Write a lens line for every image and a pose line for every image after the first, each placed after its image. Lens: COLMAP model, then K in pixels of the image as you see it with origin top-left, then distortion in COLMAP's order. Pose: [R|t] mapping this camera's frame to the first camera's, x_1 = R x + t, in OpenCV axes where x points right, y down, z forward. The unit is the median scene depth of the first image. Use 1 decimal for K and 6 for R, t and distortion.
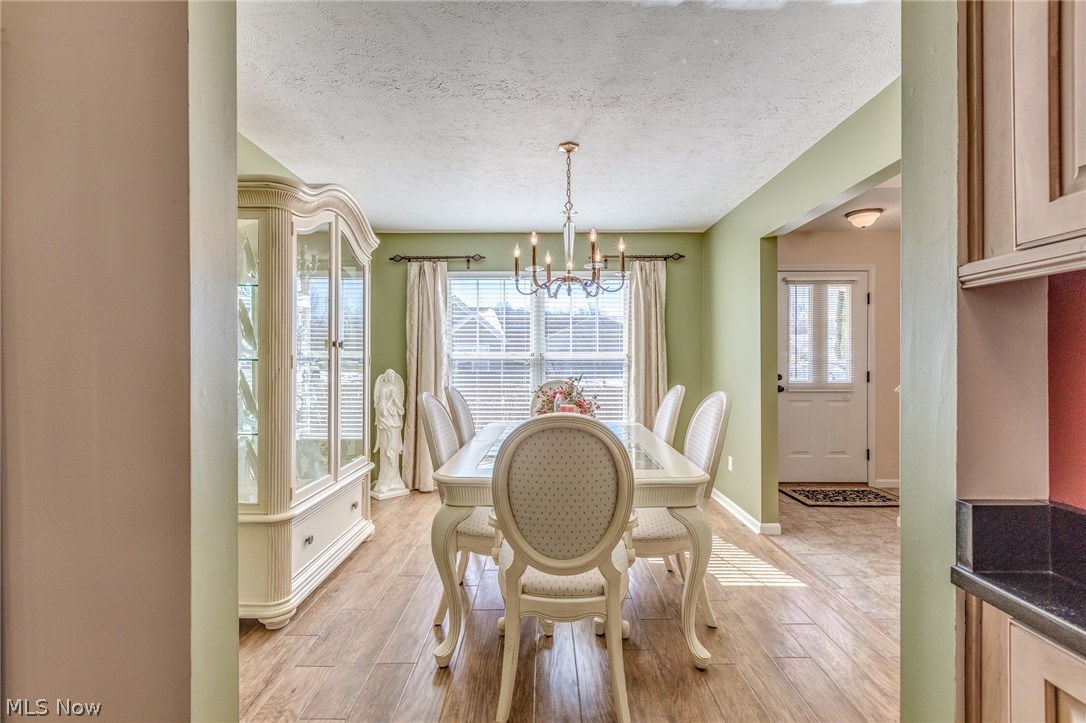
lens RADIAL K [[483.7, 0, 542.9], [0, 483.7, 359.1], [0, 0, 1]] dist [0.000537, -0.000835]
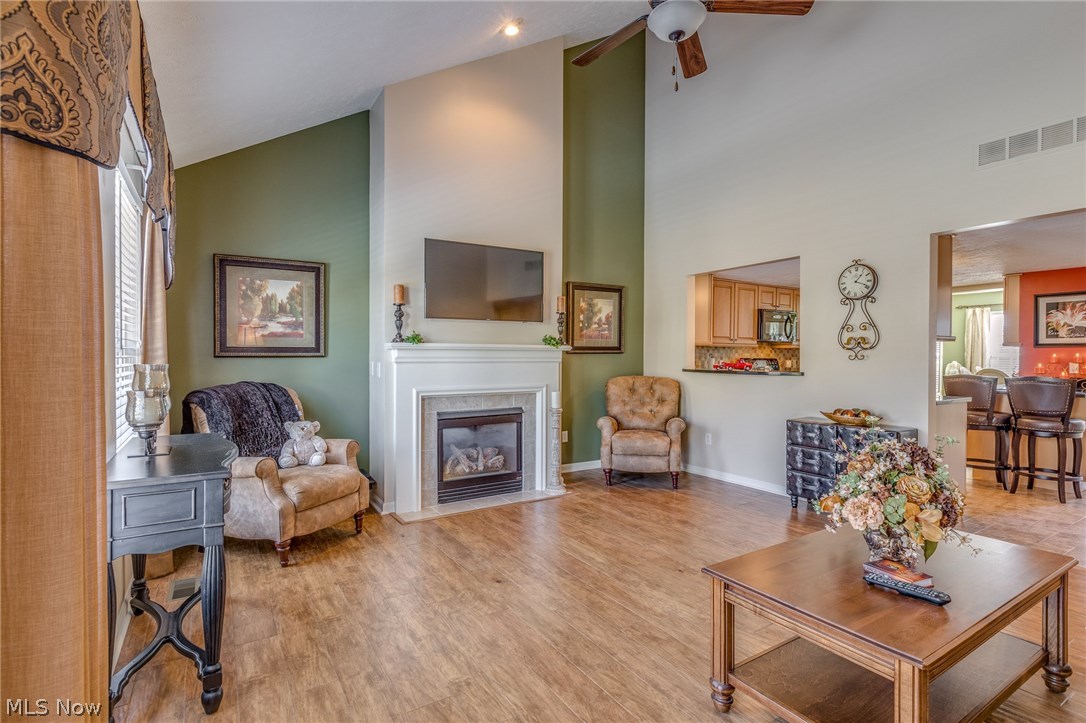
lens RADIAL K [[522.1, 0, 545.2], [0, 522.1, 360.2], [0, 0, 1]] dist [-0.002641, 0.000192]
pose [[0.539774, 0.010207, -0.841748, 0.703872], [-0.002672, 0.999942, 0.010412, -0.001491], [0.841805, -0.003371, 0.539771, -1.923337]]
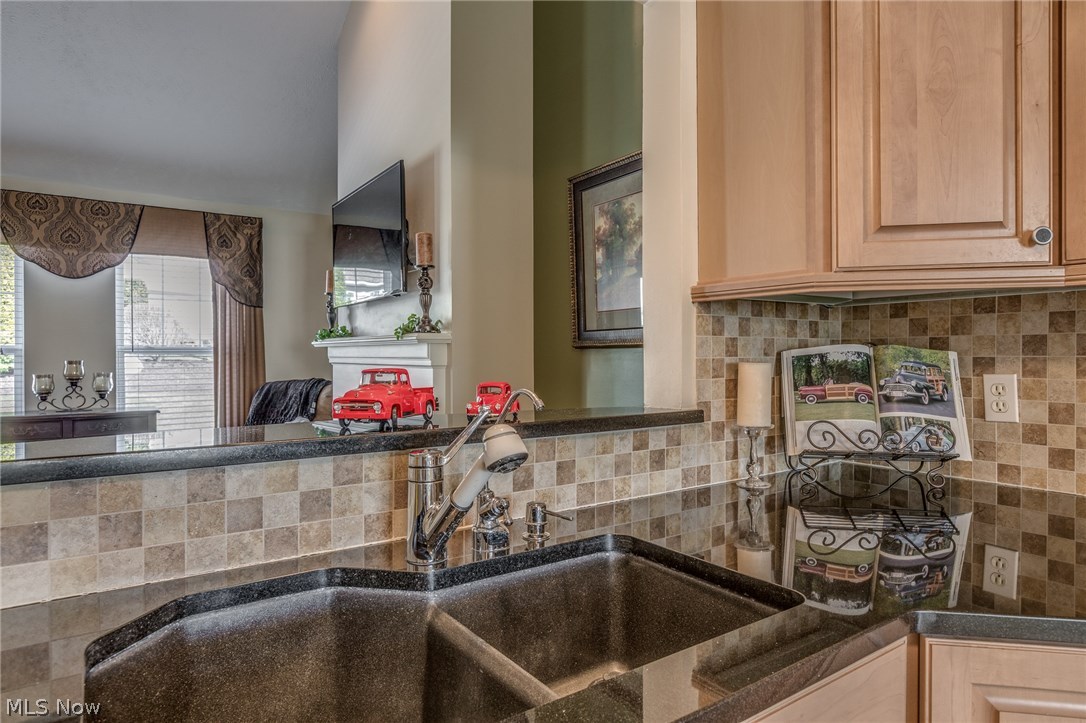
lens RADIAL K [[644.5, 0, 543.0], [0, 644.5, 361.5], [0, 0, 1]] dist [0.000035, -0.001066]
pose [[-0.821141, 0.007783, -0.570673, 0.020206], [0.002913, 0.999951, 0.009445, 0.002576], [0.570719, 0.006093, -0.821123, -0.572029]]
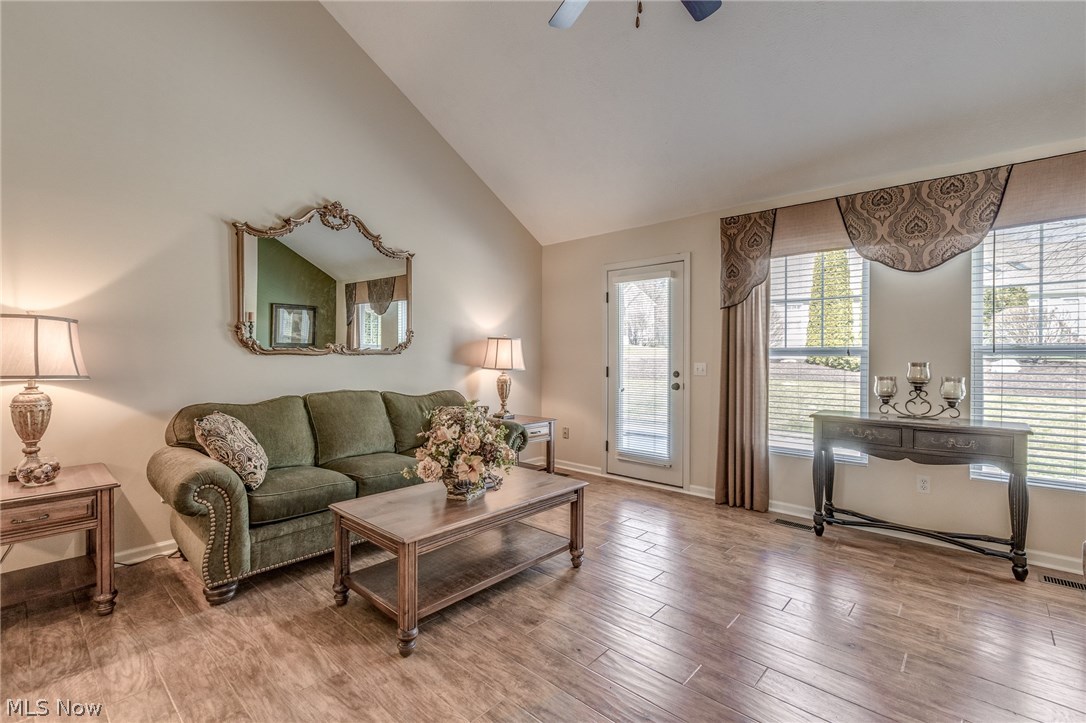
lens RADIAL K [[483.7, 0, 542.9], [0, 483.7, 359.1], [0, 0, 1]] dist [0.000537, -0.000835]
pose [[-0.744057, -0.003761, 0.668106, -0.018571], [-0.001134, 0.999990, 0.004366, 0.001328], [-0.668115, 0.002491, -0.744054, -1.000084]]
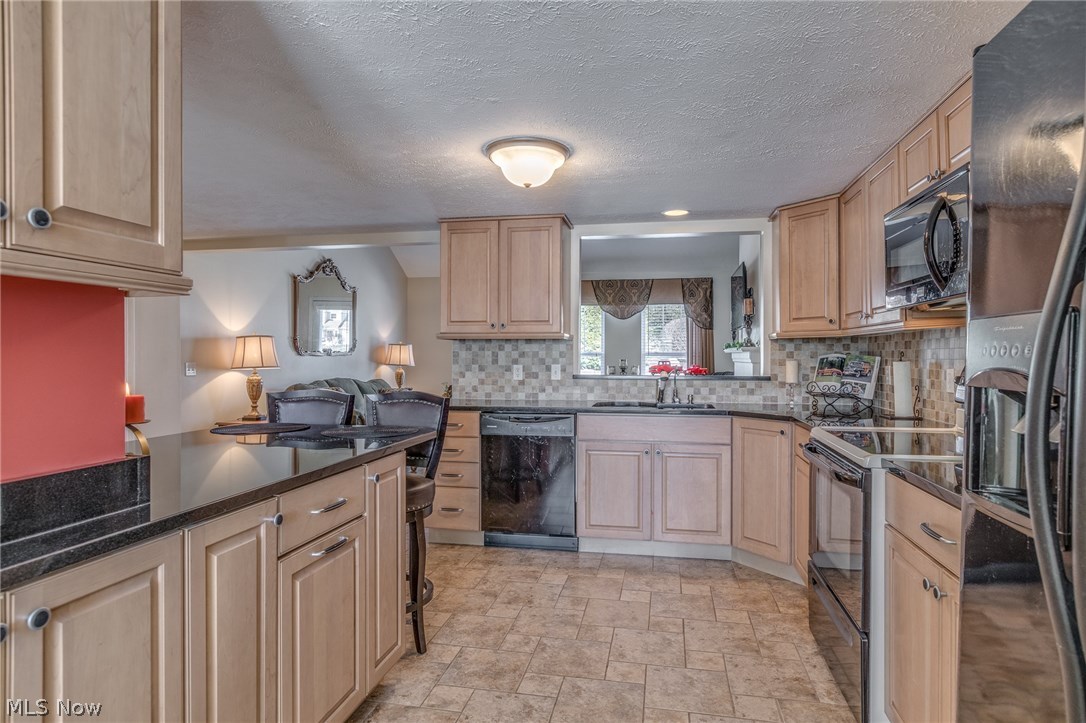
lens RADIAL K [[620.5, 0, 556.2], [0, 620.5, 359.3], [0, 0, 1]] dist [-0.008662, -0.000462]
pose [[-0.985814, -0.001565, 0.167832, -0.085658], [-0.001104, 0.999995, 0.002840, 0.002556], [-0.167836, 0.002614, -0.985811, 0.259082]]
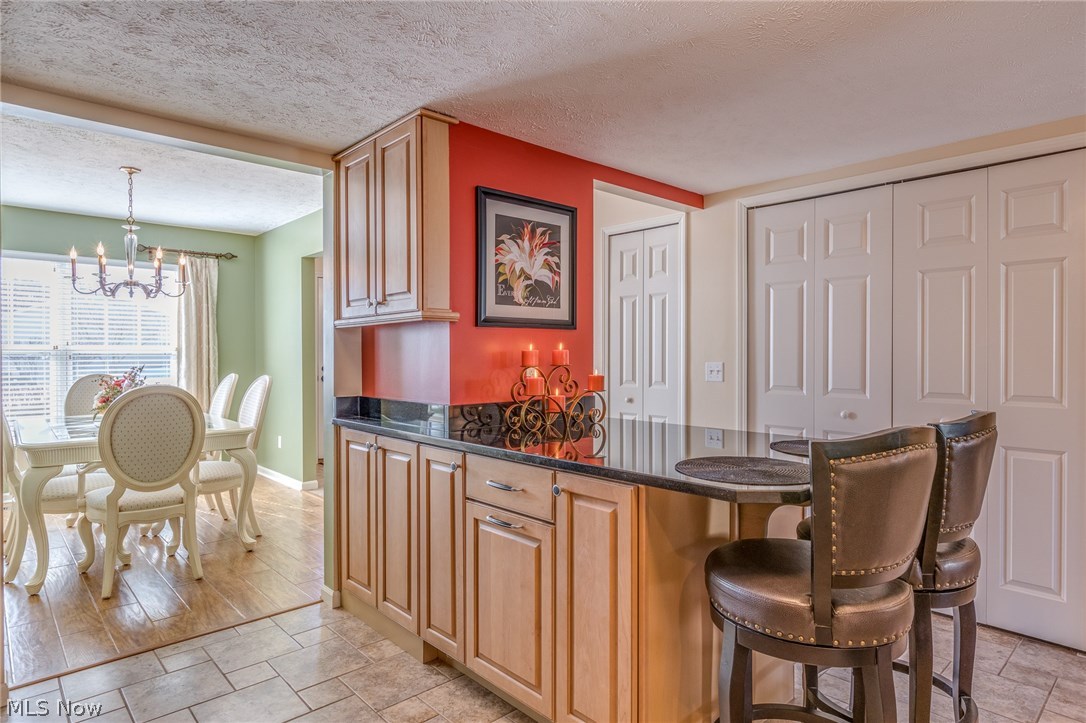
lens RADIAL K [[620.5, 0, 556.2], [0, 620.5, 359.3], [0, 0, 1]] dist [-0.008662, -0.000462]
pose [[0.723360, -0.004362, 0.690457, -0.161351], [-0.000468, 0.999977, 0.006808, 0.004775], [-0.690471, -0.005248, 0.723341, -0.542299]]
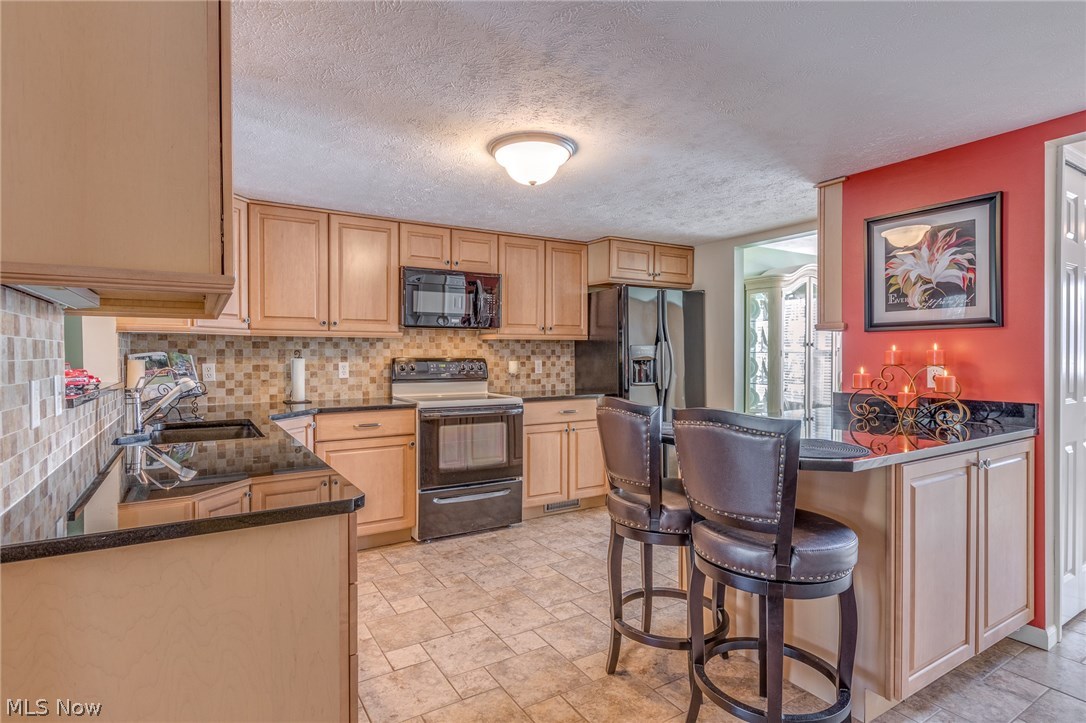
lens RADIAL K [[563.5, 0, 535.8], [0, 563.5, 354.7], [0, 0, 1]] dist [-0.004370, -0.000413]
pose [[0.534467, -0.001120, -0.845189, 0.609854], [0.004612, 0.999988, 0.001592, 0.001400], [0.845177, -0.004749, 0.534466, -0.769072]]
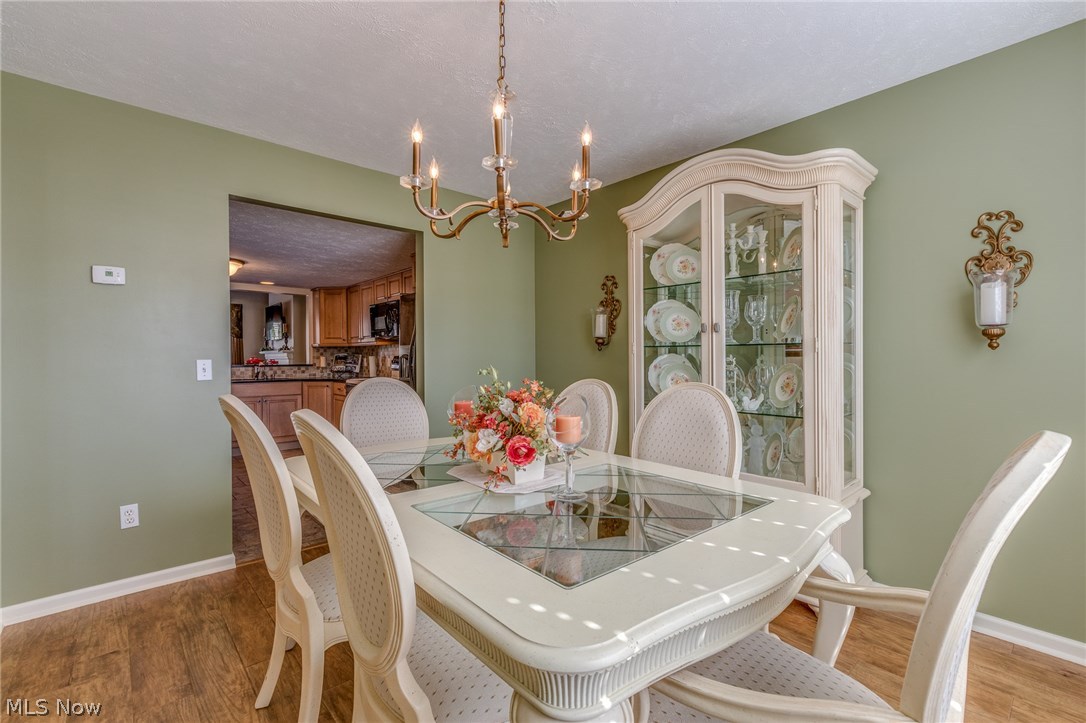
lens RADIAL K [[483.7, 0, 542.9], [0, 483.7, 359.1], [0, 0, 1]] dist [0.000537, -0.000835]
pose [[-0.740551, 0.007227, -0.671961, 0.289980], [0.006543, 0.999972, 0.003544, 0.014971], [0.671968, -0.001773, -0.740578, 1.019521]]
